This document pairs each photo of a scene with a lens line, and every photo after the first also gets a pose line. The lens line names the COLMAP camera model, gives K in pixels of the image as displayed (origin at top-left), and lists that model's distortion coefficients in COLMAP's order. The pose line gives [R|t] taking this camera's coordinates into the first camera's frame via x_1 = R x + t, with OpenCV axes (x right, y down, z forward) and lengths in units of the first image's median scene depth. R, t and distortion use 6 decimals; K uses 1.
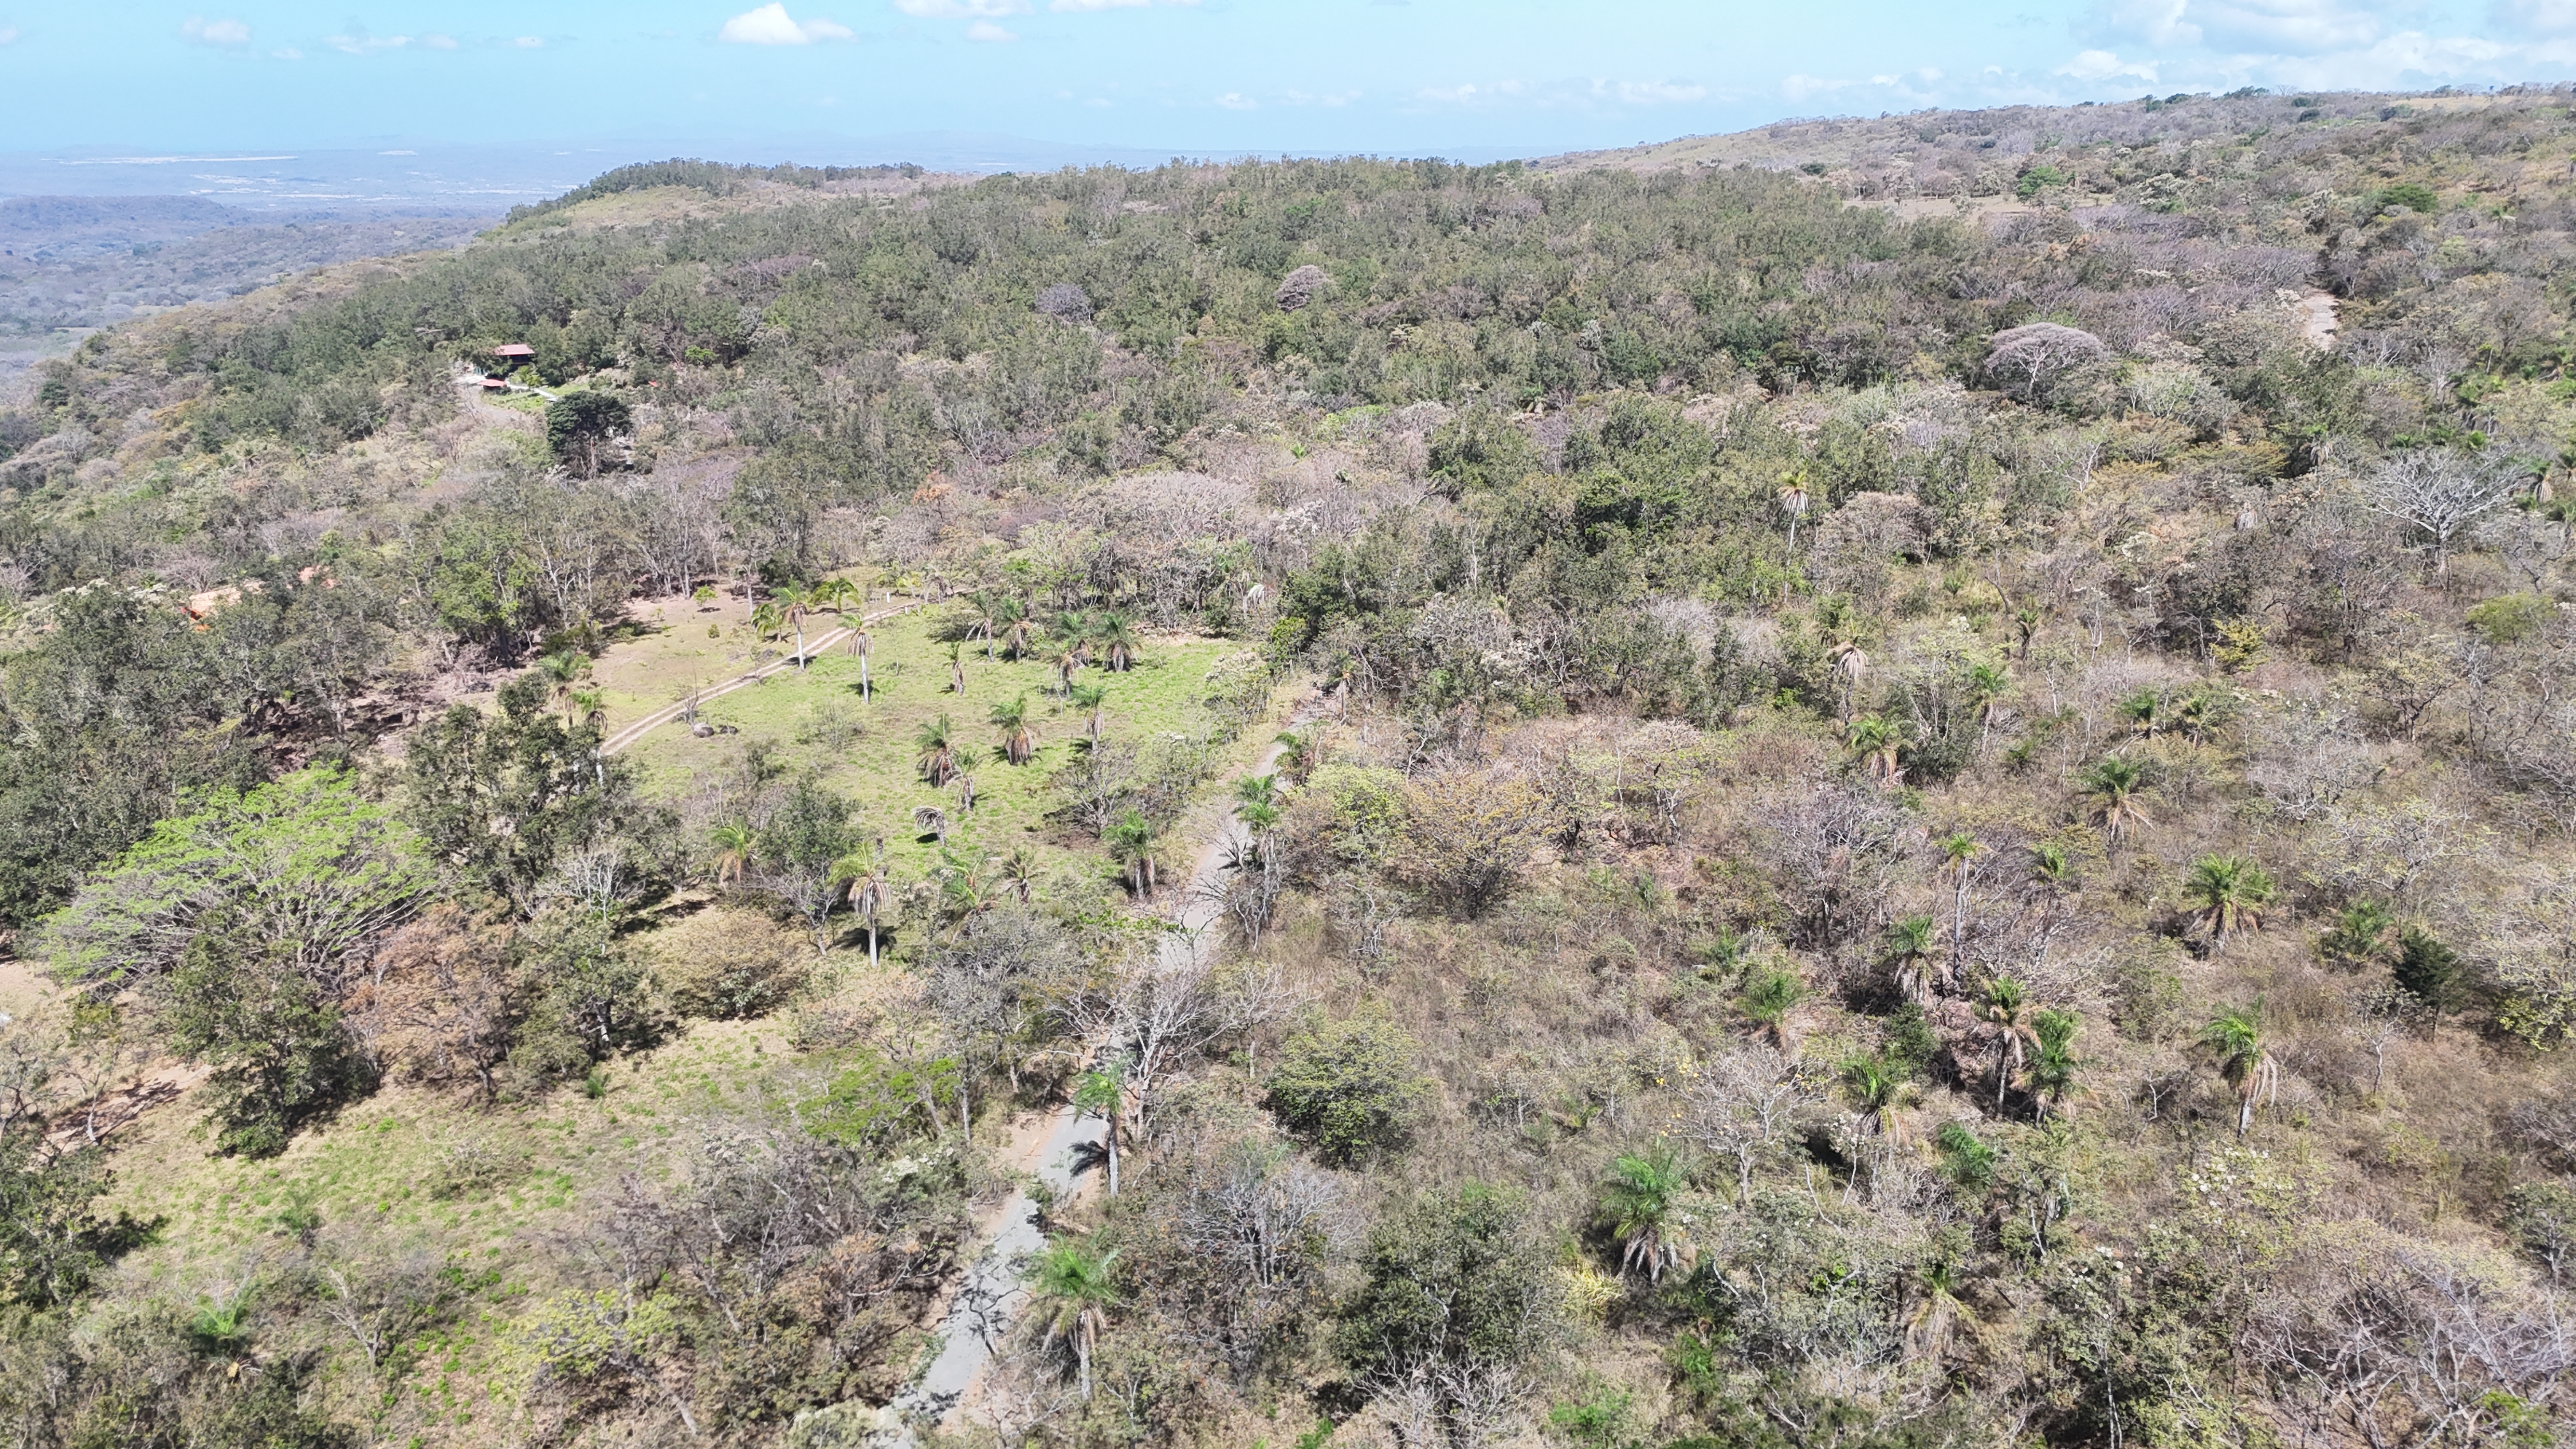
lens RADIAL K [[1918.0, 0, 1290.1], [0, 1918.0, 709.0], [0, 0, 1]] dist [0.074032, -0.062606]
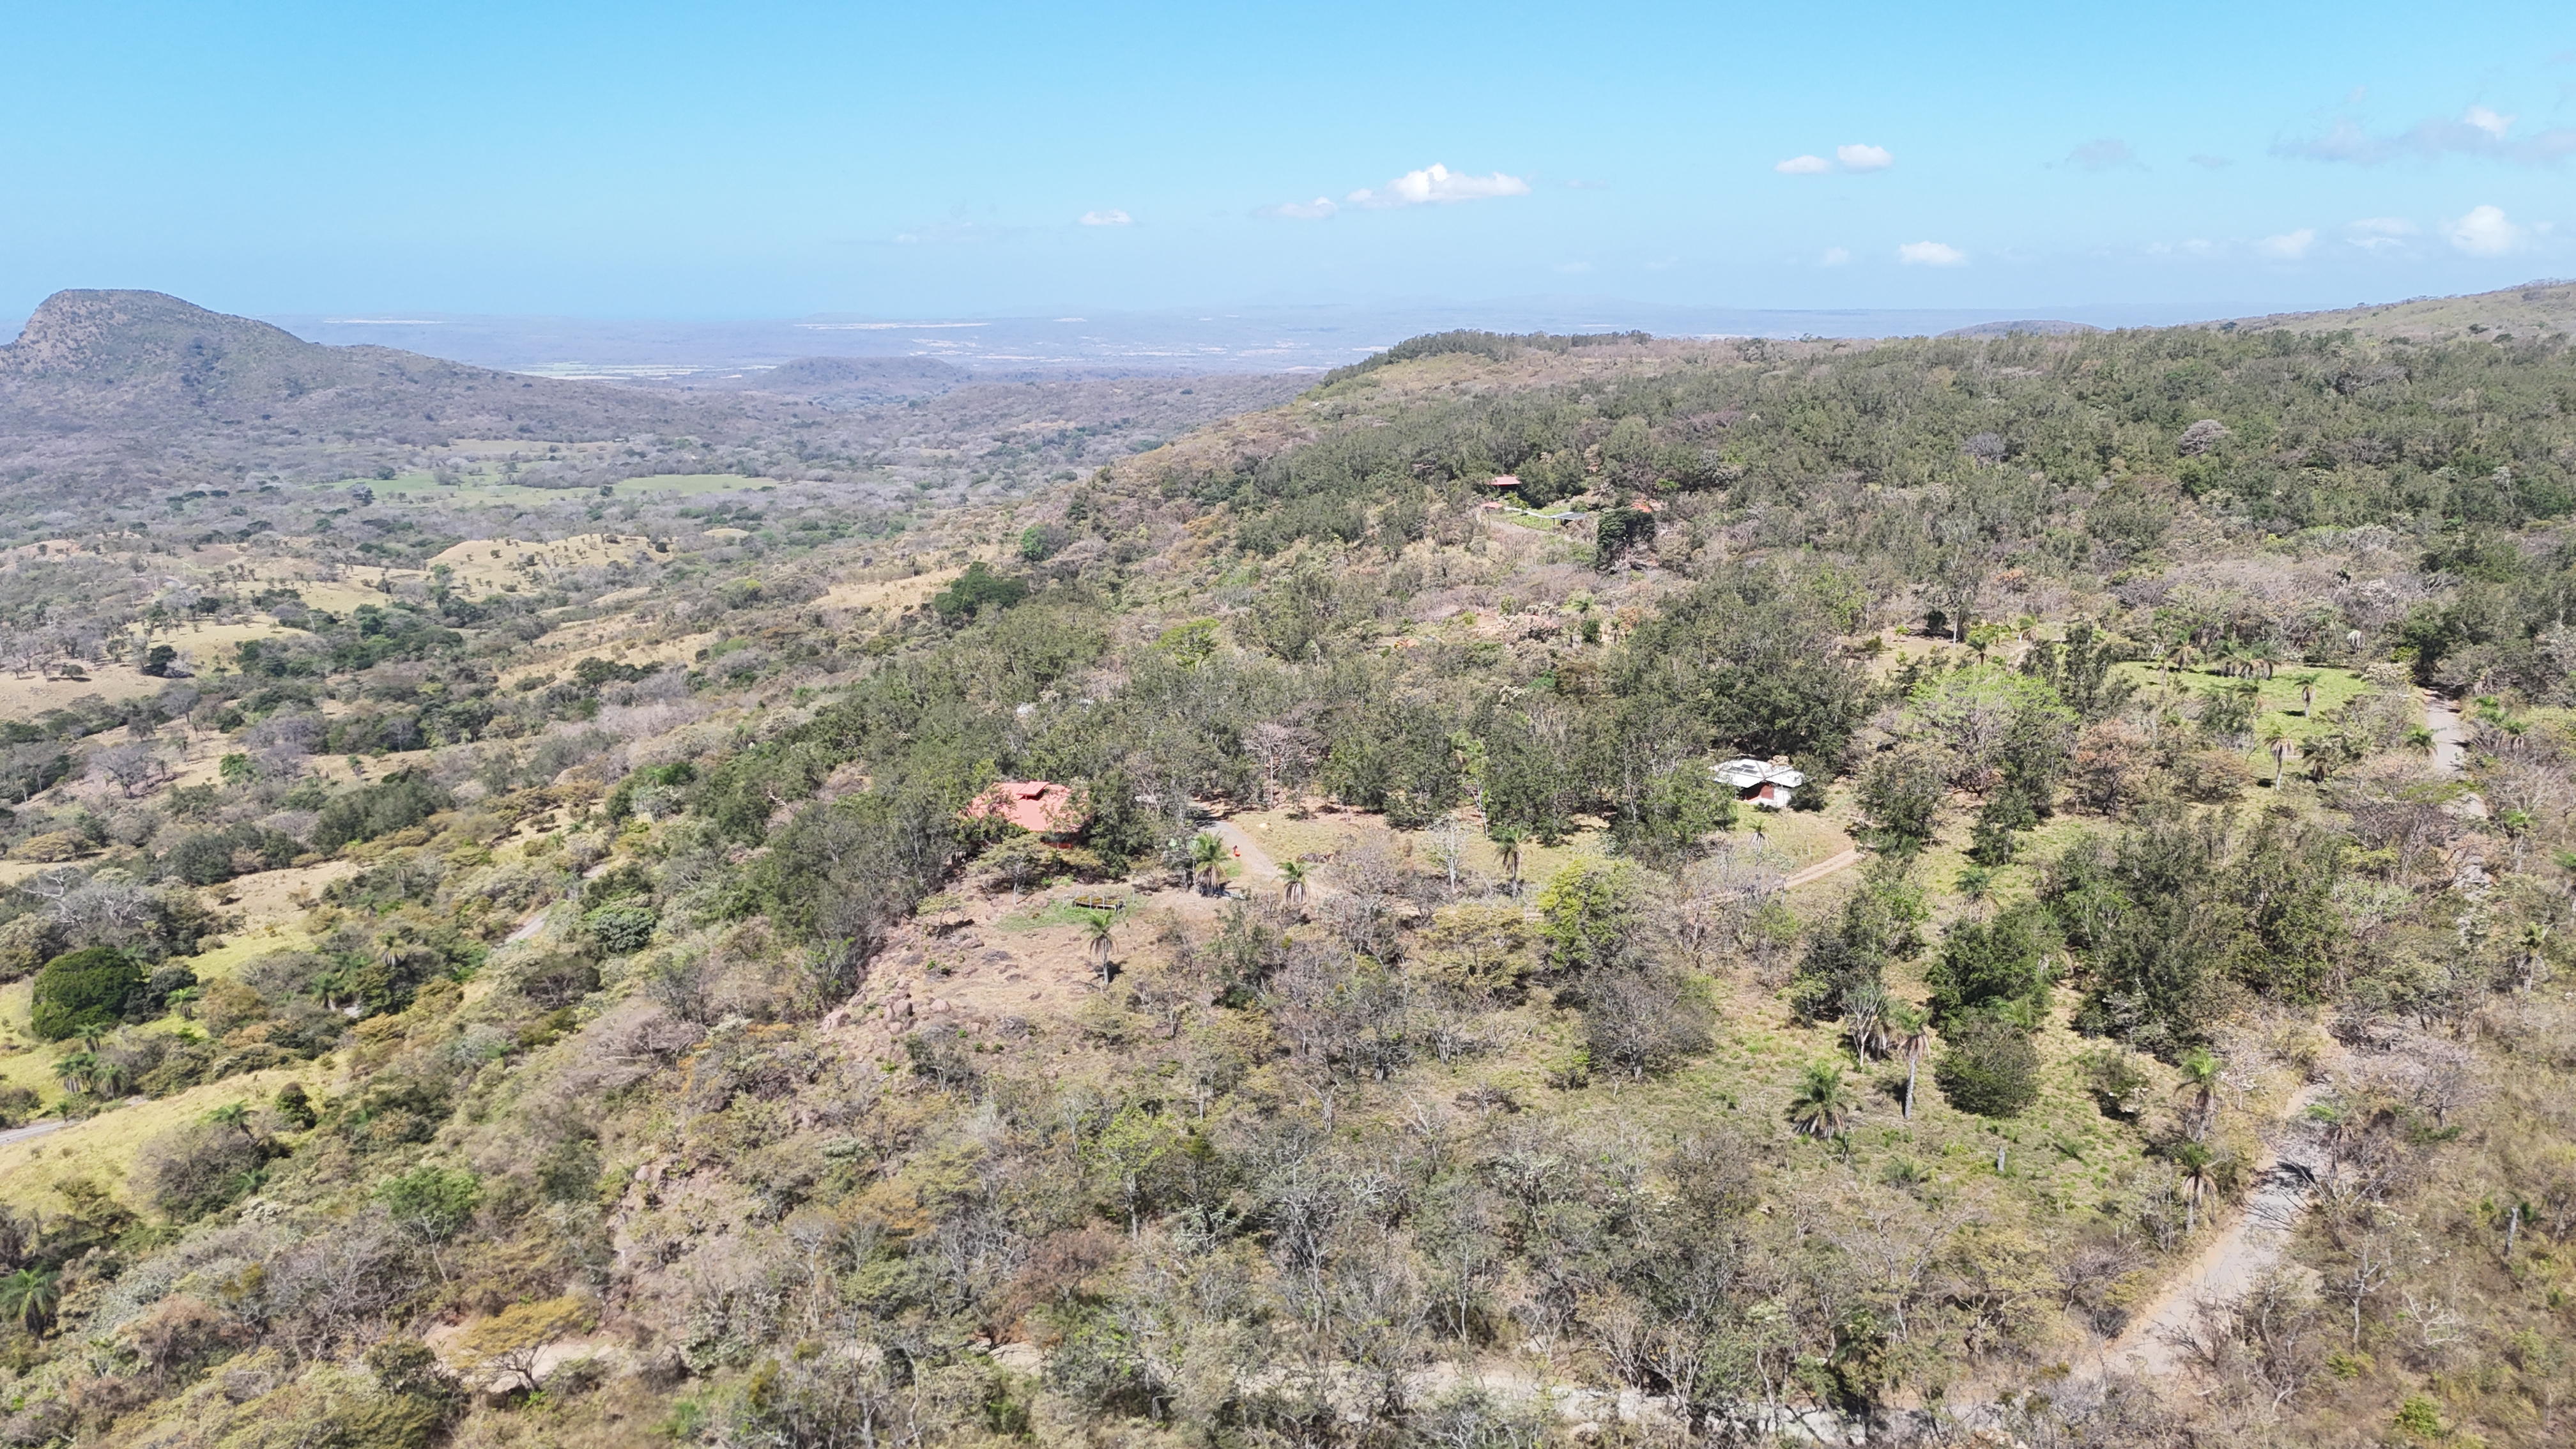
lens RADIAL K [[1900.9, 0, 1295.1], [0, 1900.9, 734.1], [0, 0, 1]] dist [0.084496, -0.060547]
pose [[0.956367, 0.062658, -0.285370, -0.192855], [-0.080833, 0.995352, -0.052351, 0.083455], [0.280764, 0.073134, 0.956986, -0.340660]]
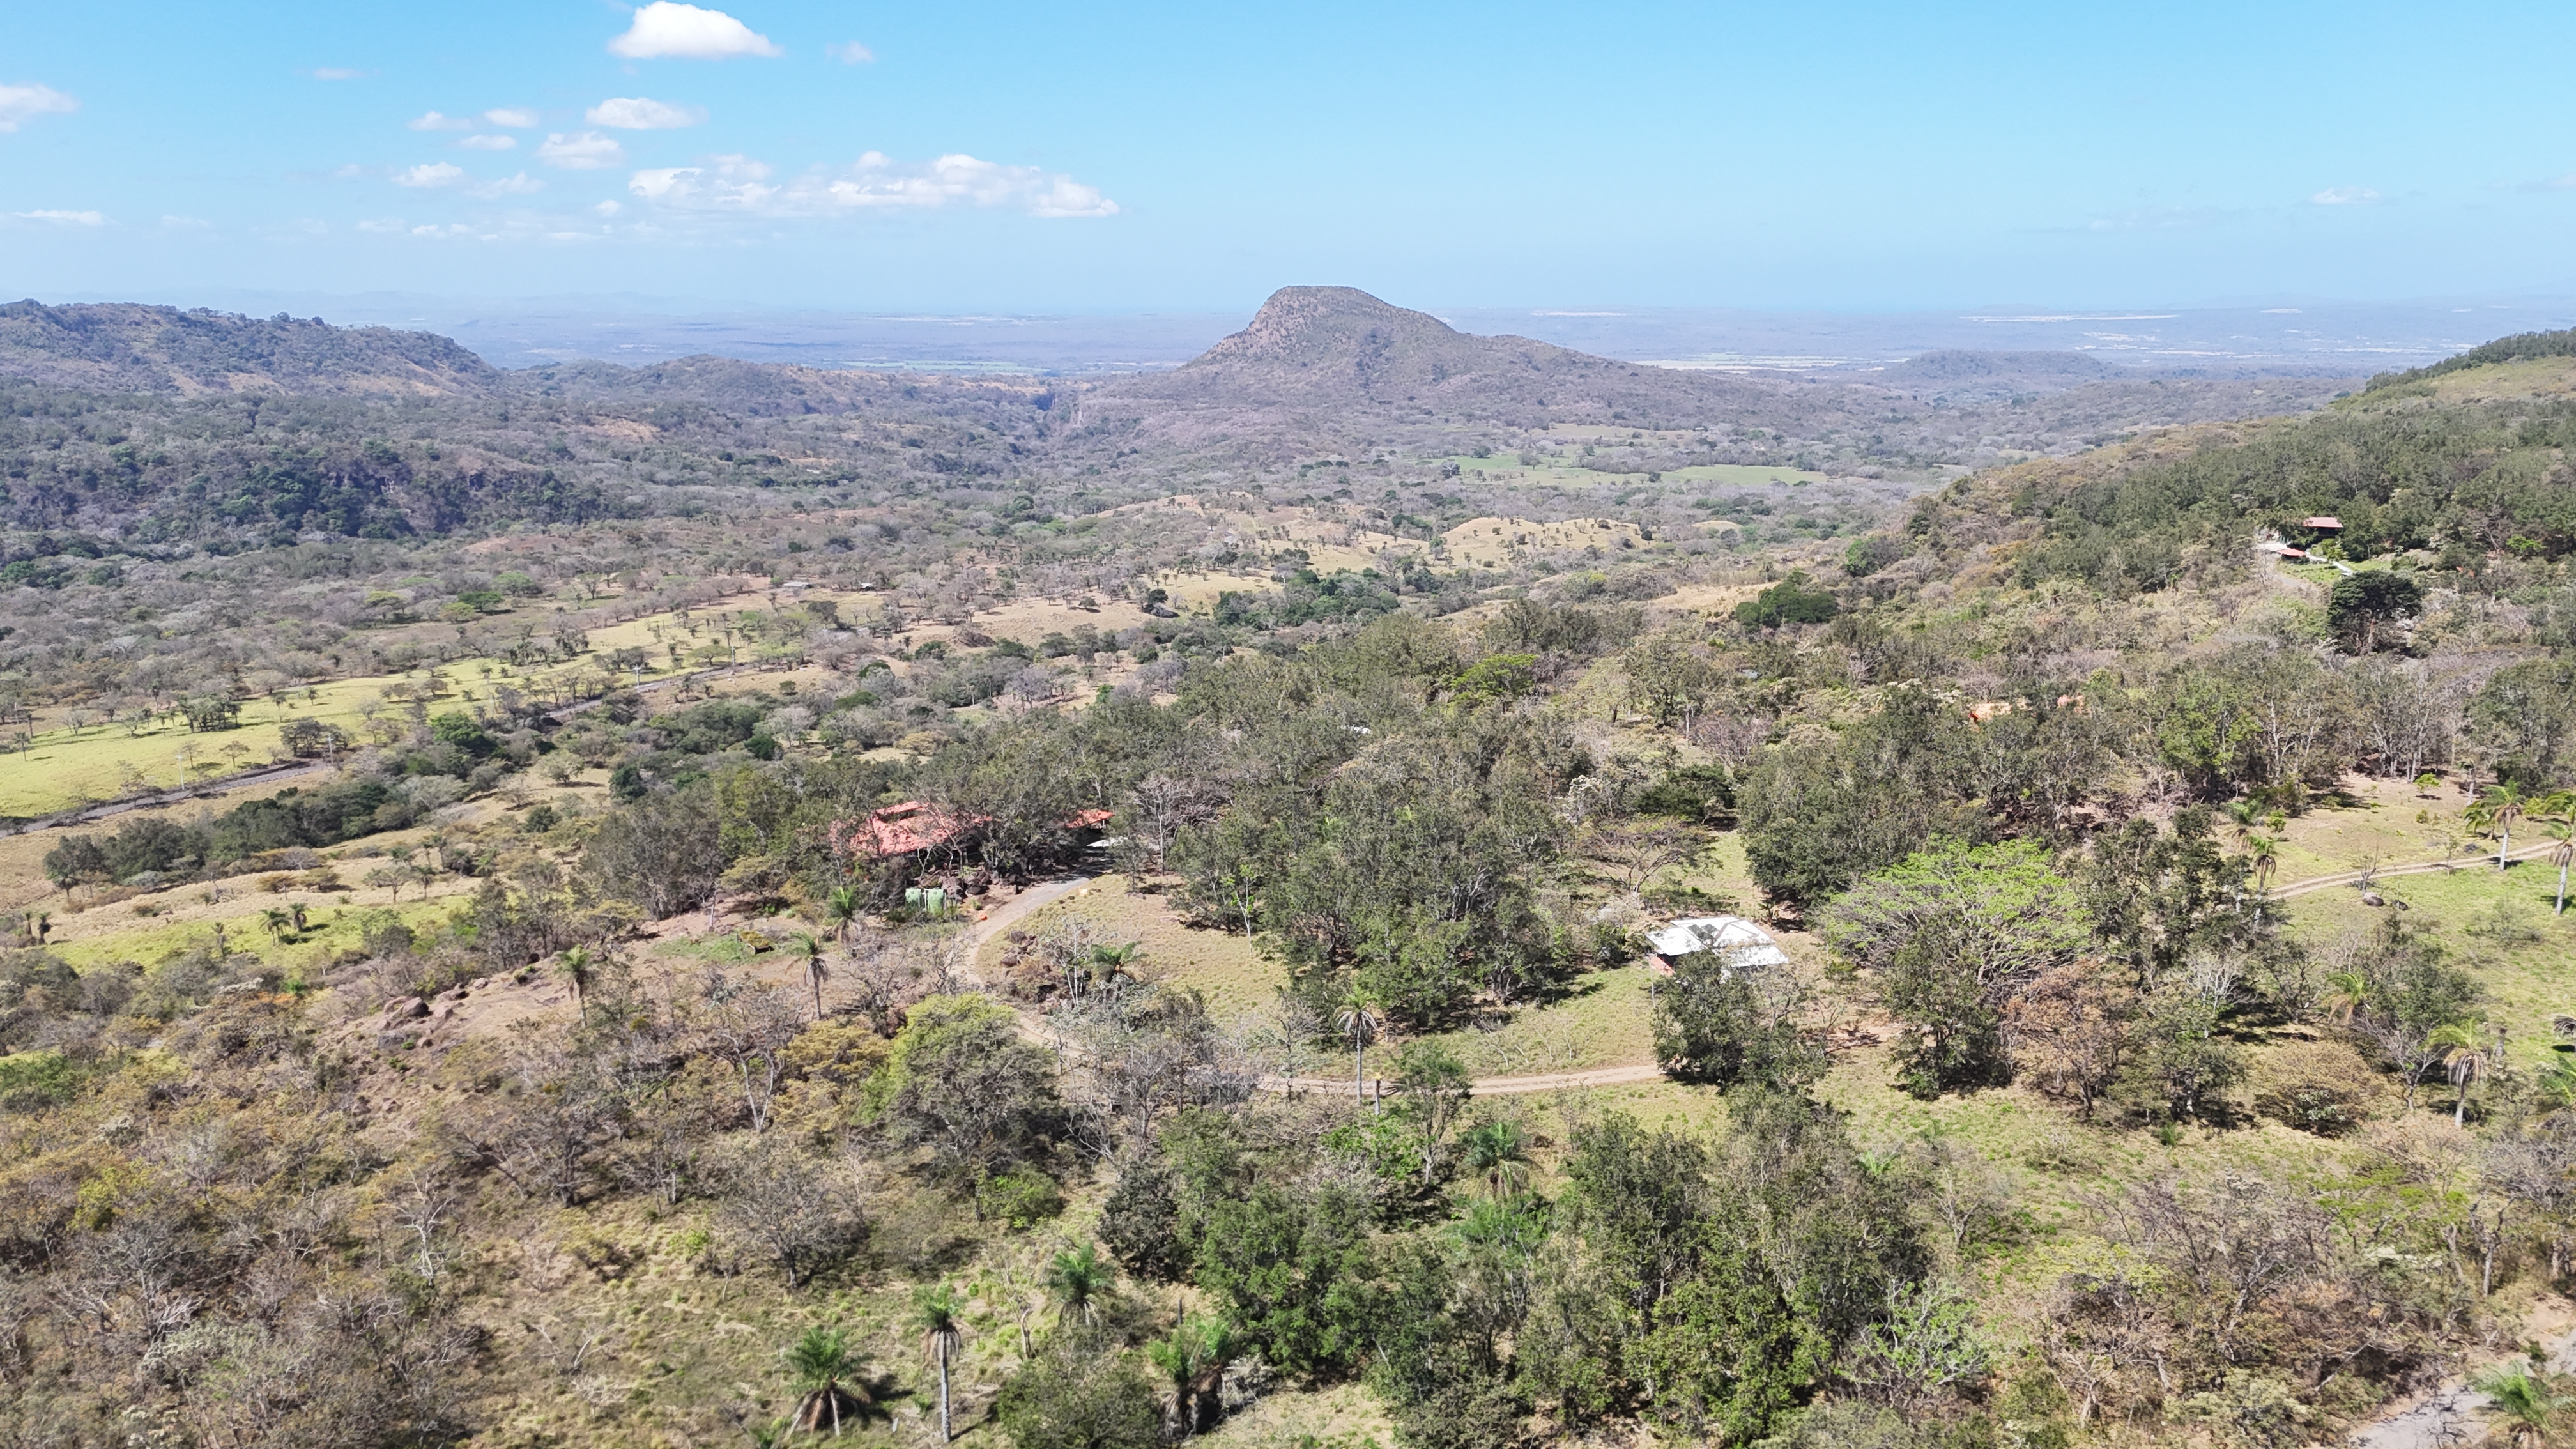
lens RADIAL K [[1892.0, 0, 1282.5], [0, 1892.0, 773.6], [0, 0, 1]] dist [0.062802, -0.059390]
pose [[0.634651, 0.193032, -0.748303, 0.043361], [-0.223432, 0.972781, 0.061441, 0.005671], [0.739795, 0.128201, 0.660506, -0.073162]]
